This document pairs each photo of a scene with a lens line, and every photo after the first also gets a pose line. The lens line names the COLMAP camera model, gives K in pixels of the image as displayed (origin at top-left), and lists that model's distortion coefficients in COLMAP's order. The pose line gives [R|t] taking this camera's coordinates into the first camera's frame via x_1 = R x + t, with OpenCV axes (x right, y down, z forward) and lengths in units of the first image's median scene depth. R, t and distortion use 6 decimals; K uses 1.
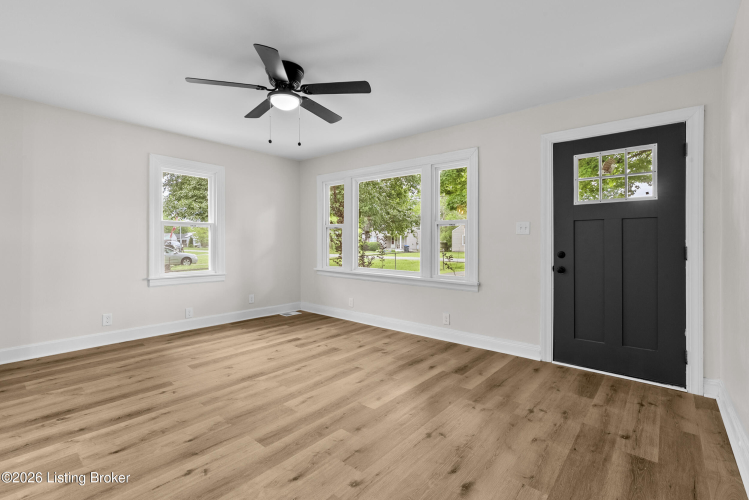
lens RADIAL K [[337.8, 0, 373.5], [0, 337.8, 243.5], [0, 0, 1]] dist [-0.003232, 0.000093]
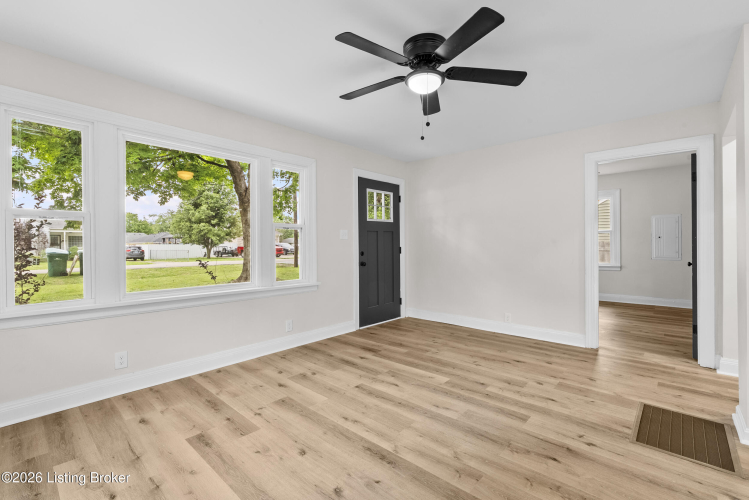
lens RADIAL K [[337.8, 0, 373.5], [0, 337.8, 243.5], [0, 0, 1]] dist [-0.003232, 0.000093]
pose [[0.030757, -0.002278, 0.999524, -1.062582], [0.007358, 0.999971, 0.002053, -0.015587], [-0.999500, 0.007292, 0.030773, 1.045451]]
